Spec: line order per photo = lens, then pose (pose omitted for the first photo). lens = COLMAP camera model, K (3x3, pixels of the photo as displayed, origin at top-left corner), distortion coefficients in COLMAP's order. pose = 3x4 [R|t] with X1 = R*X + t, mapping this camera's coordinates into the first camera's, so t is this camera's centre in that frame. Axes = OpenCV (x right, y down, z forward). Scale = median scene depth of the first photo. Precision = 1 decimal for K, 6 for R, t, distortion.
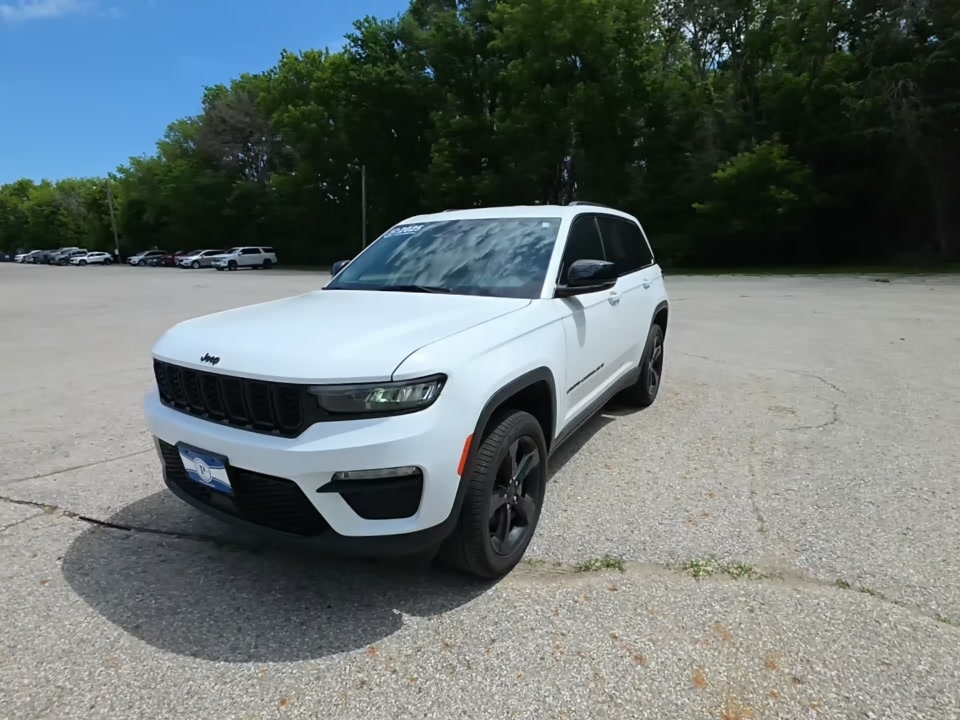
lens RADIAL K [[1470.9, 0, 480.0], [0, 1470.9, 360.0], [0, 0, 1]] dist [0.795843, 0.039358]
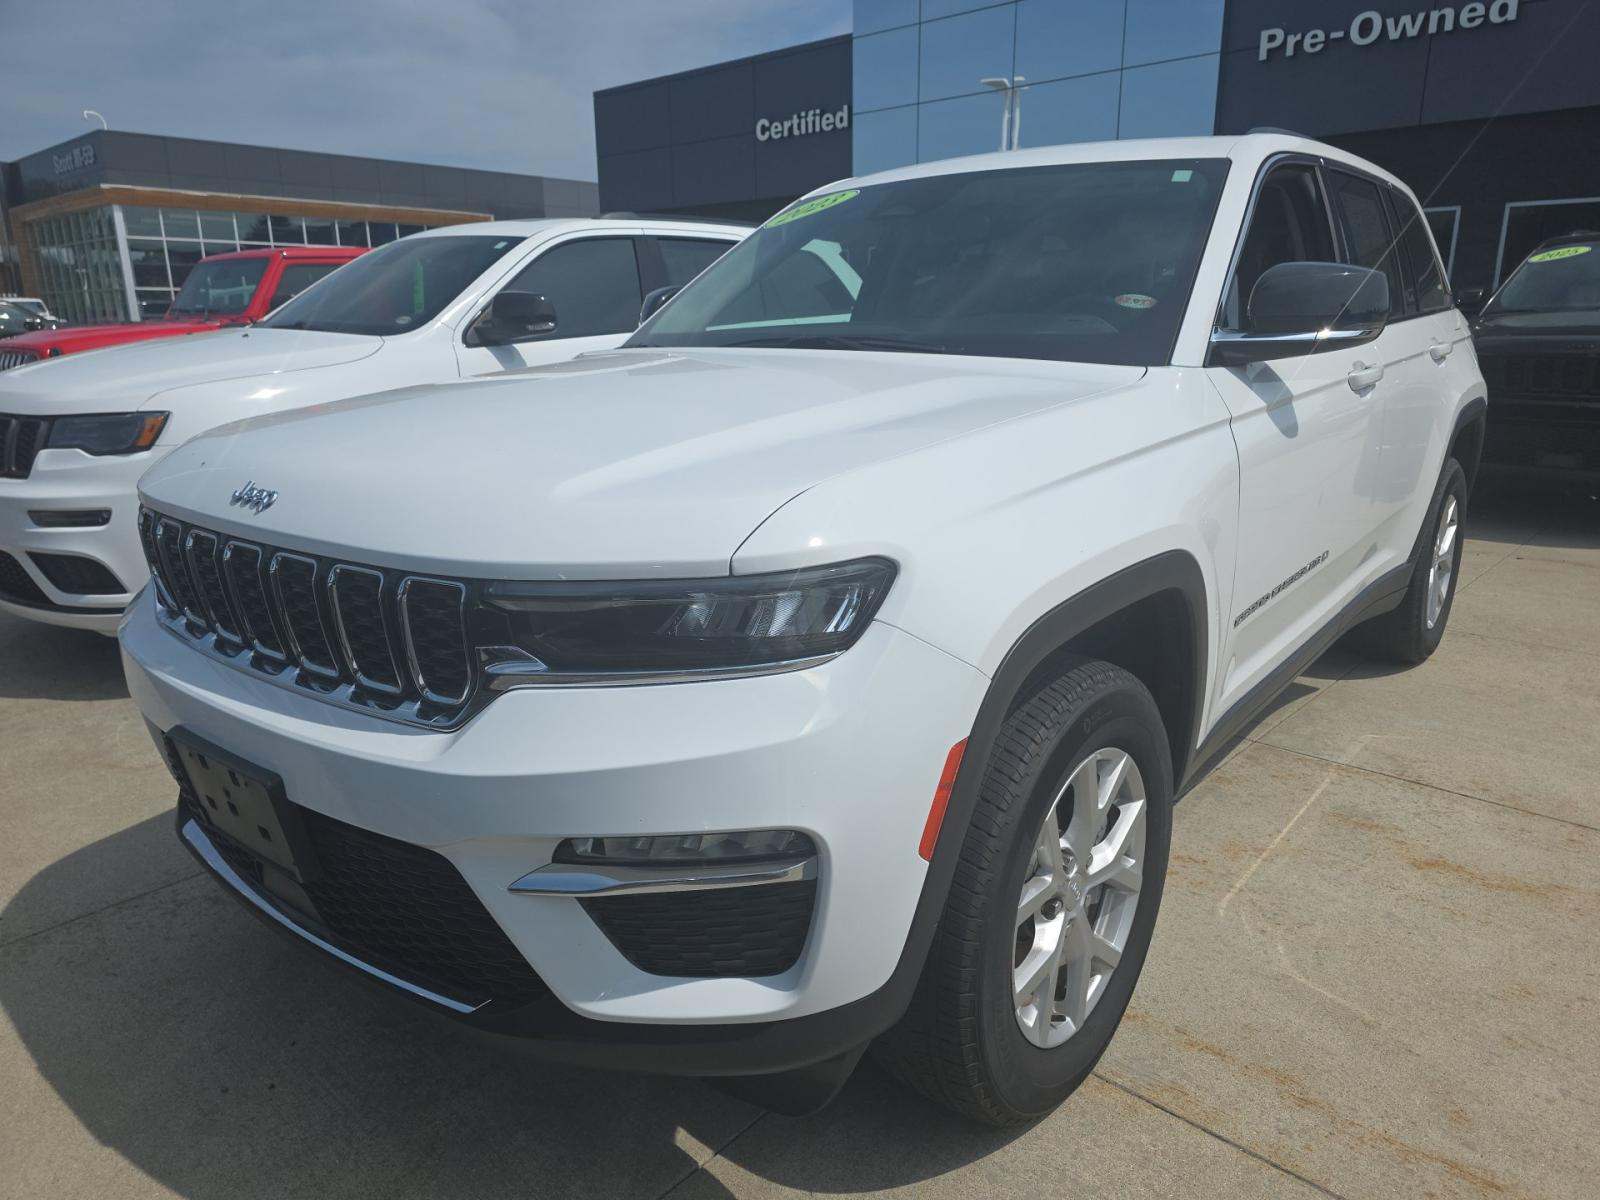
lens RADIAL K [[1062.9, 0, 800.0], [0, 1062.9, 600.0], [0, 0, 1]] dist [0.036117, 0.001589]
pose [[0.982034, 0.027256, -0.186724, 0.001957], [-0.024540, 0.999557, 0.016841, 0.014326], [0.187100, -0.011956, 0.982268, 0.727962]]
